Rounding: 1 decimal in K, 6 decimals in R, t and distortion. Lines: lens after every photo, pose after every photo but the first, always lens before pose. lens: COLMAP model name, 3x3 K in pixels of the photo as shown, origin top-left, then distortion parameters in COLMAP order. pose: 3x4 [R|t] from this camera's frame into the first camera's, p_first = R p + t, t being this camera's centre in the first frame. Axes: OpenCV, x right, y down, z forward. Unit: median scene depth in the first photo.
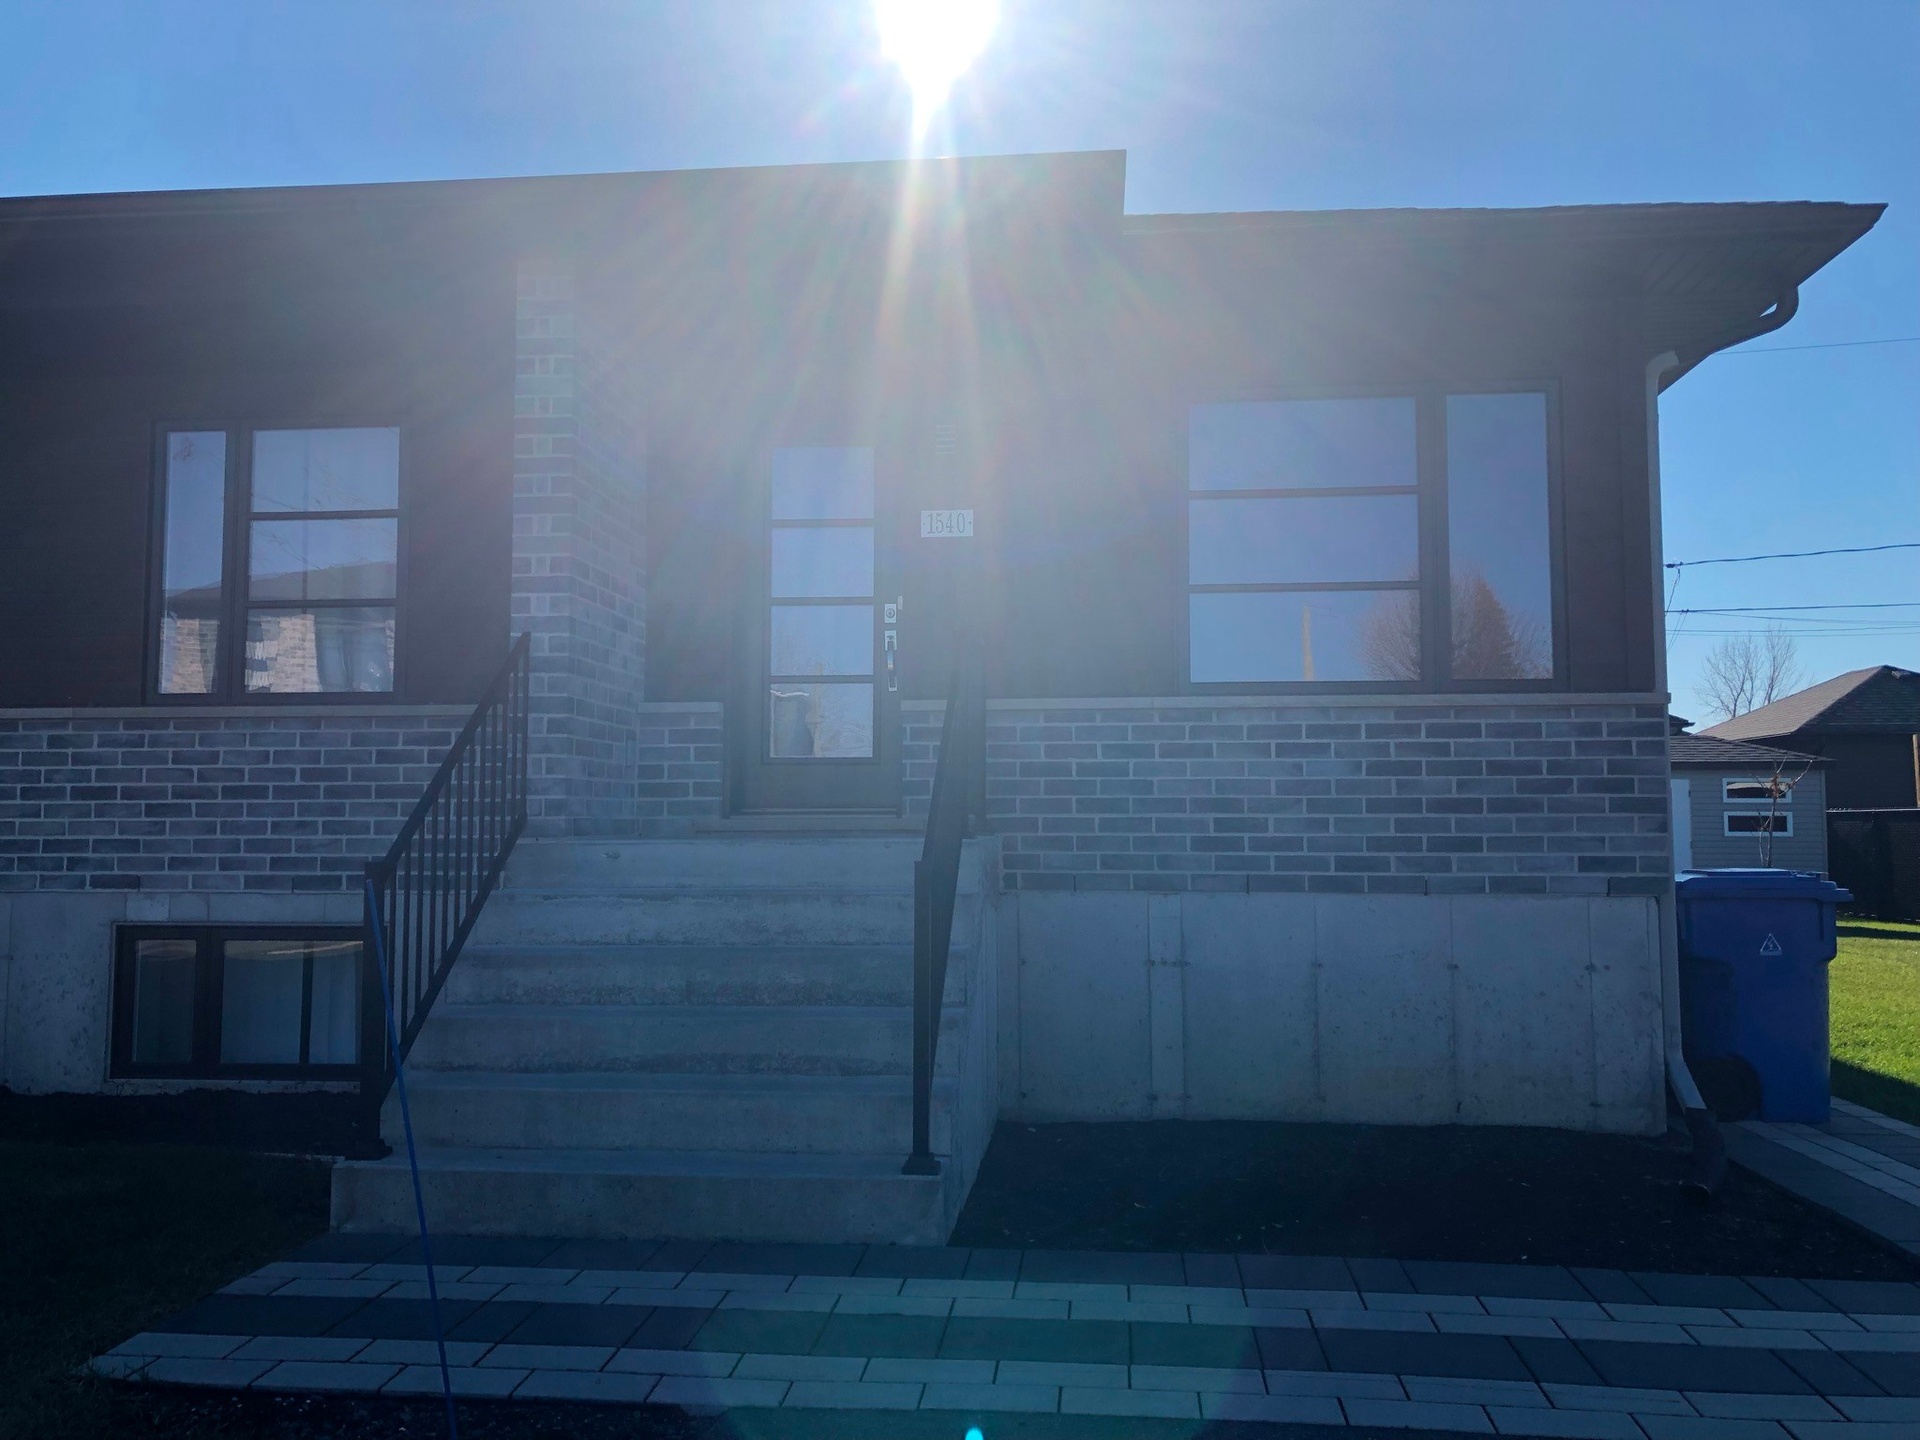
lens RADIAL K [[1583.4, 0, 966.3], [0, 1583.4, 706.1], [0, 0, 1]] dist [0.063473, -0.074200]
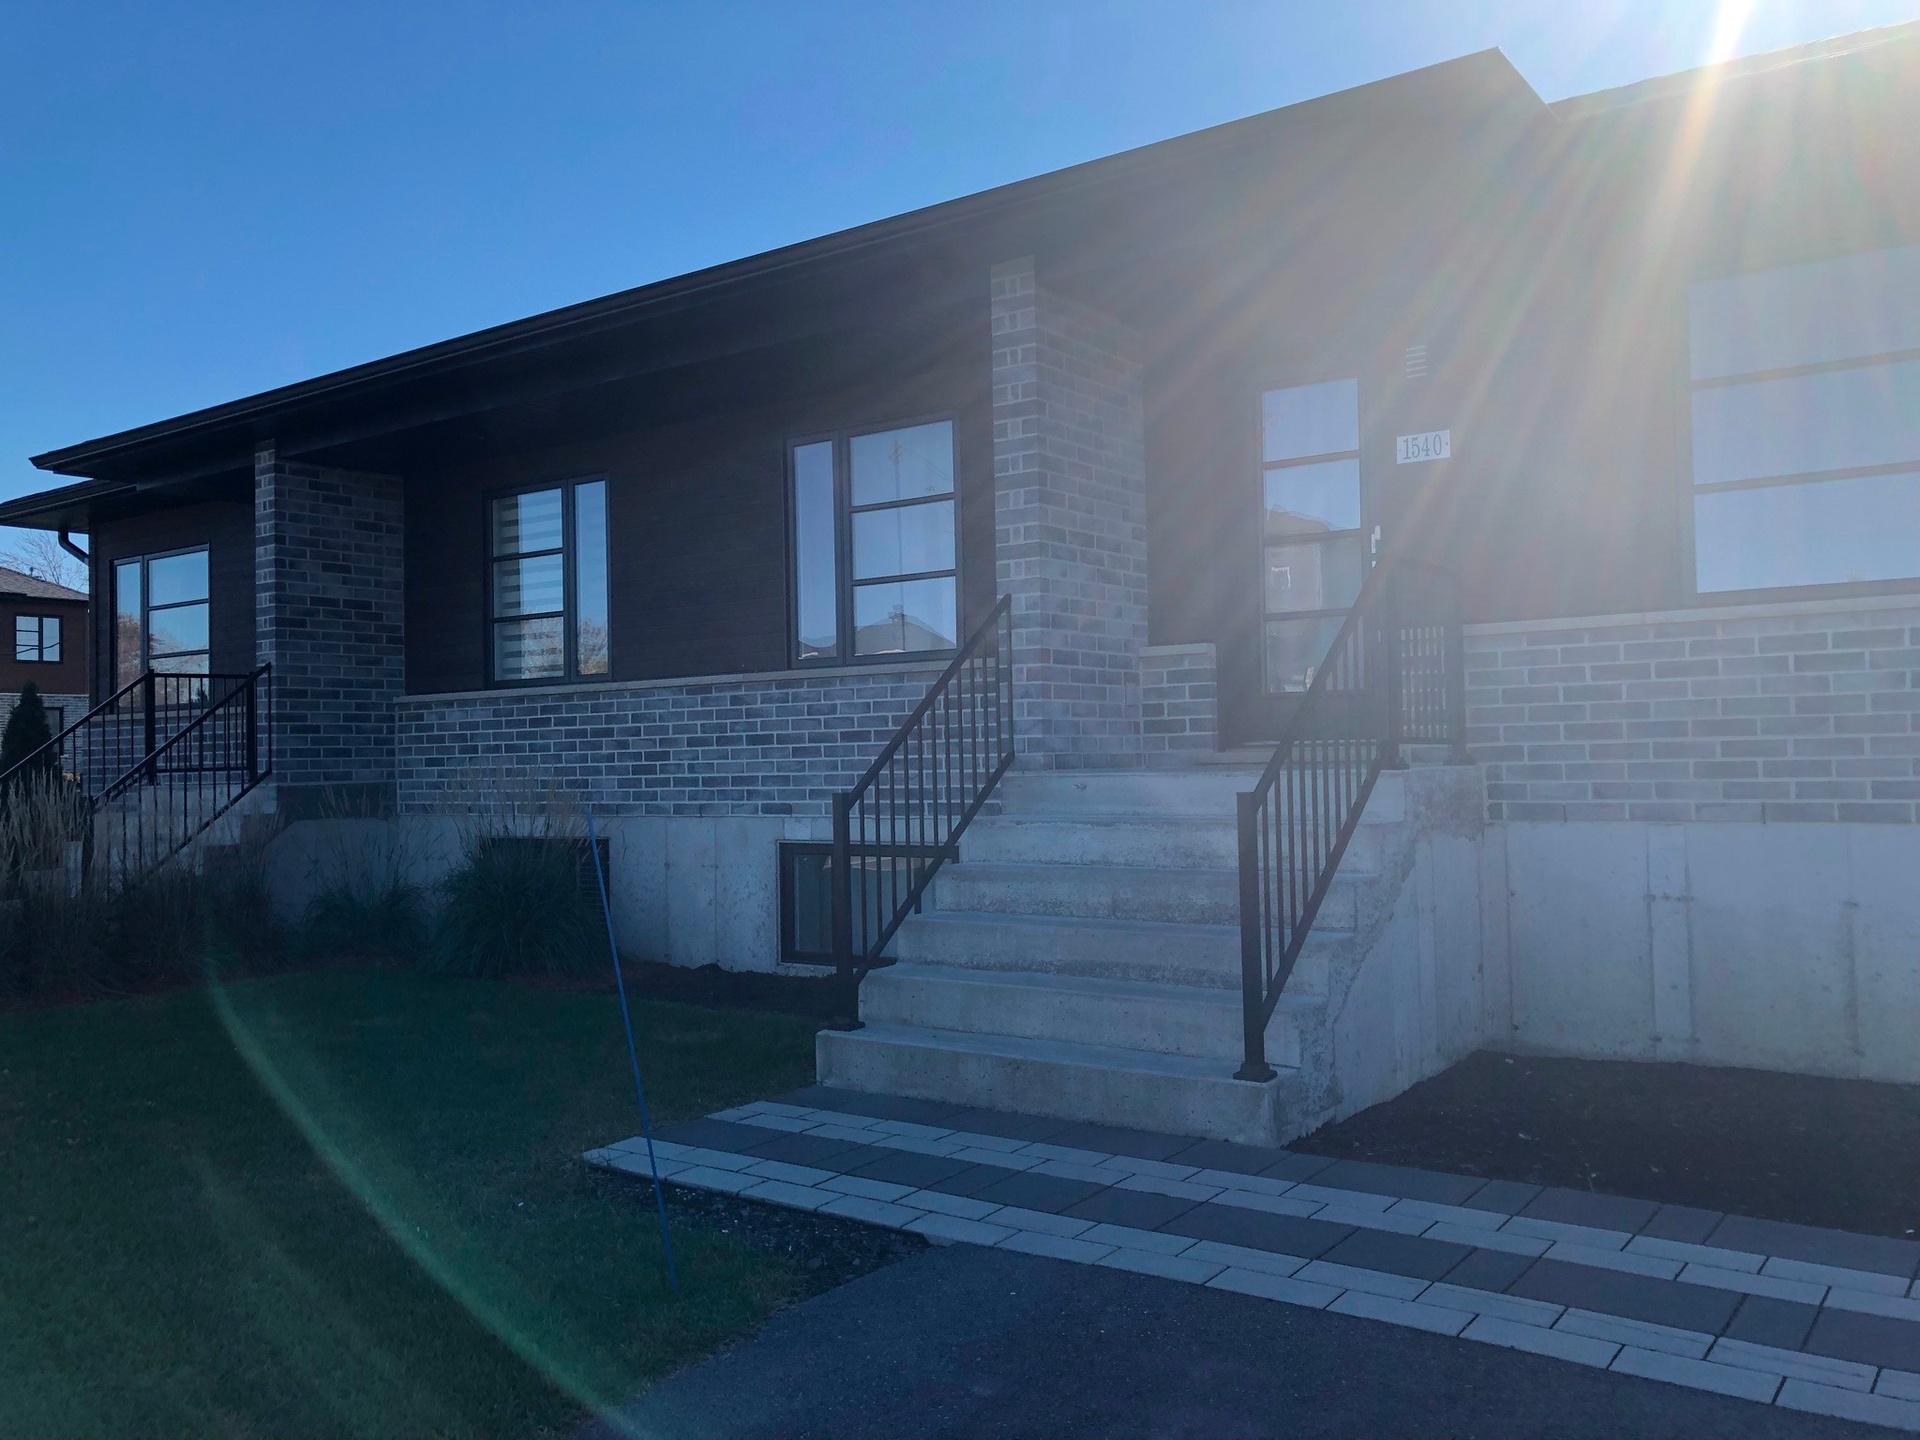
lens RADIAL K [[1583.4, 0, 961.9], [0, 1583.4, 716.2], [0, 0, 1]] dist [0.063473, -0.074200]
pose [[0.866222, -0.029936, -0.498763, 0.239104], [0.055713, 0.997766, 0.036873, -0.002037], [0.496544, -0.059728, 0.865954, -0.011688]]
